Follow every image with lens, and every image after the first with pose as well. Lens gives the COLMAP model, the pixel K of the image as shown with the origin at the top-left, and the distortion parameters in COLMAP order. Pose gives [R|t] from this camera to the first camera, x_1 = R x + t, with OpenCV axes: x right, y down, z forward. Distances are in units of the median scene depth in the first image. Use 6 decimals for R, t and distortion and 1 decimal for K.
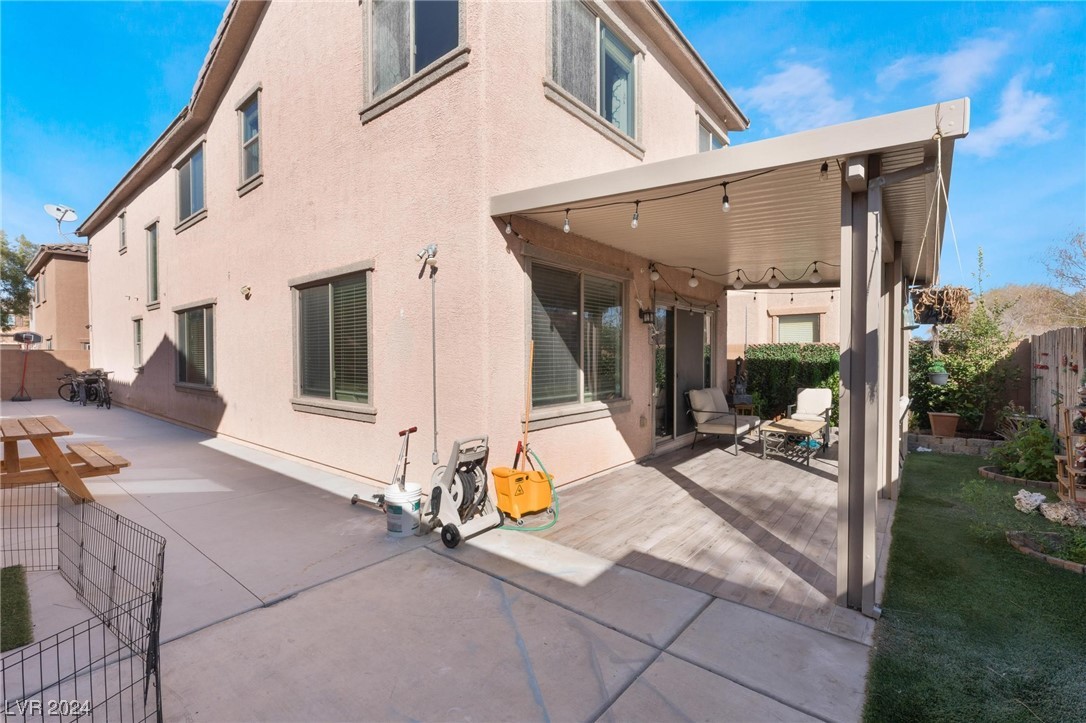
lens RADIAL K [[474.7, 0, 543.0], [0, 474.7, 361.5], [0, 0, 1]] dist [-0.000351, -0.000081]
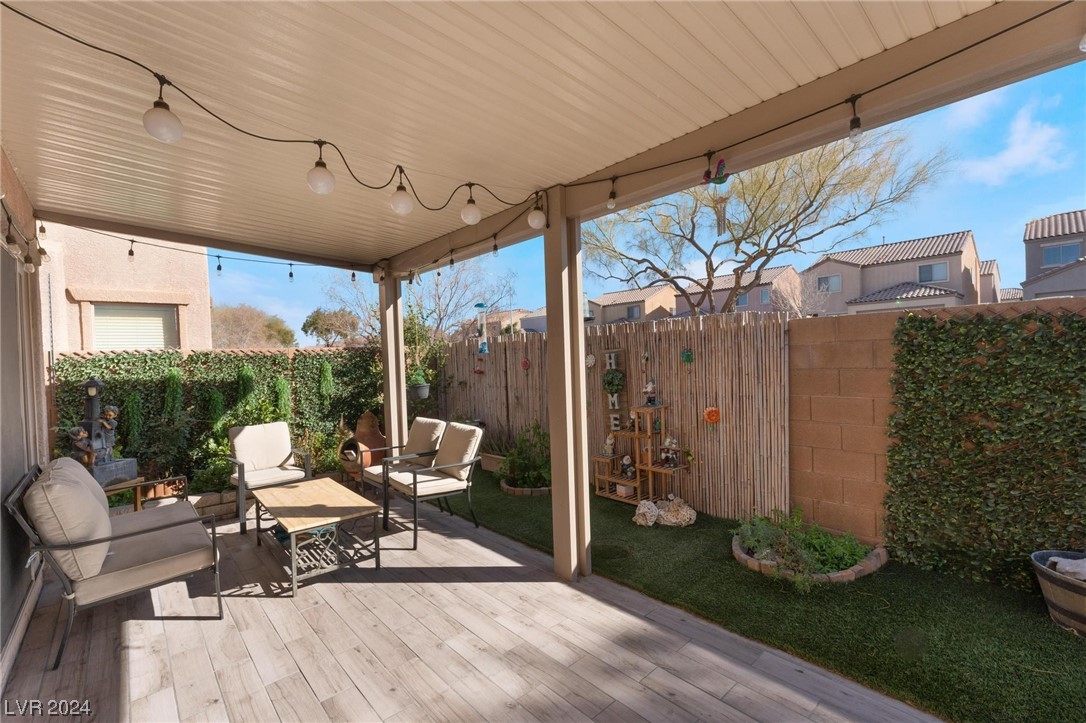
lens RADIAL K [[463.8, 0, 543.0], [0, 463.8, 361.5], [0, 0, 1]] dist [0.000143, 0.000015]
pose [[0.142600, -0.013258, 0.989692, 0.081747], [0.045958, 0.998921, 0.006759, -0.014885], [-0.988713, 0.044520, 0.143055, 0.922166]]
